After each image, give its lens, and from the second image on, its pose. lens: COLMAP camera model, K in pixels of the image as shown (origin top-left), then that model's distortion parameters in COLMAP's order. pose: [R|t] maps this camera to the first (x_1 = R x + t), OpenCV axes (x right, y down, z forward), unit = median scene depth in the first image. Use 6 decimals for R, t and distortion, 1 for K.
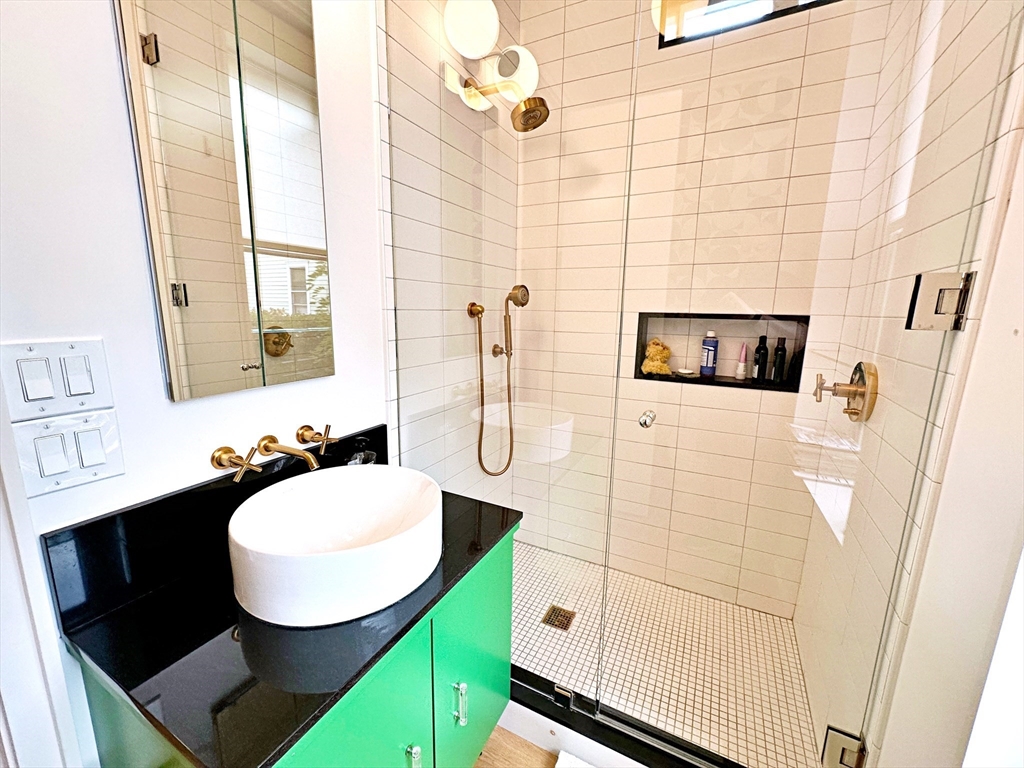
lens RADIAL K [[410.6, 0, 508.9], [0, 410.6, 387.9], [0, 0, 1]] dist [-0.002312, 0.000828]
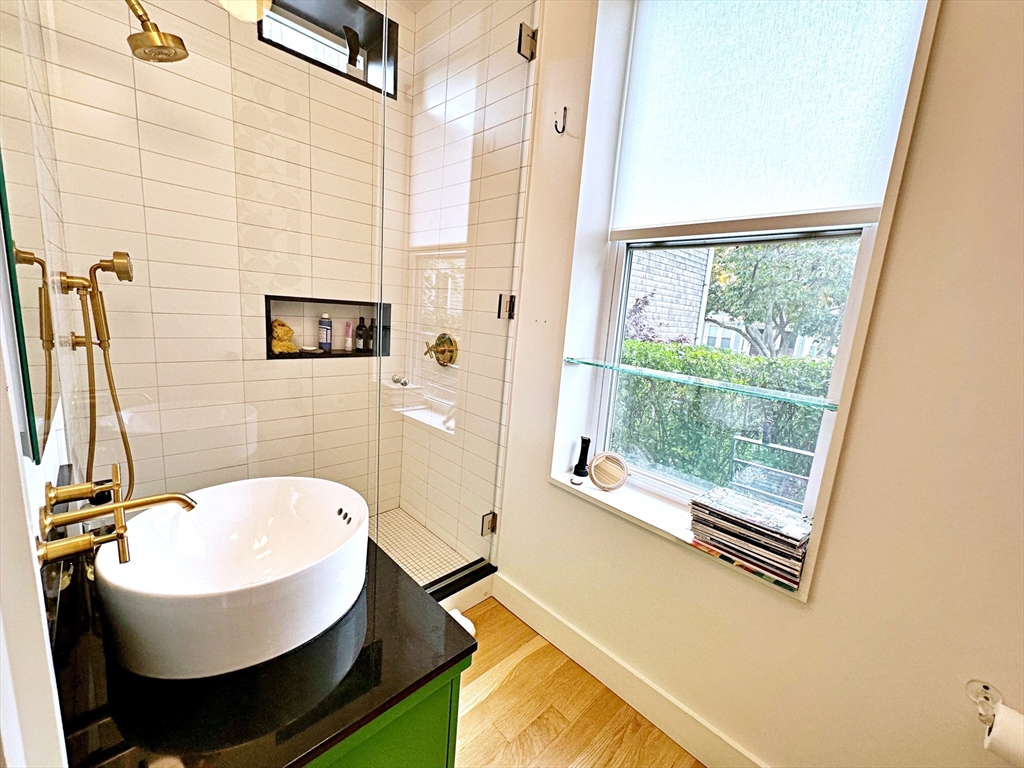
lens RADIAL K [[410.6, 0, 506.6], [0, 410.6, 380.6], [0, 0, 1]] dist [-0.002312, 0.000828]
pose [[0.309169, -0.156170, 0.938097, -0.510169], [0.107133, 0.985865, 0.128815, -0.041088], [-0.944953, 0.060676, 0.321530, 0.116503]]
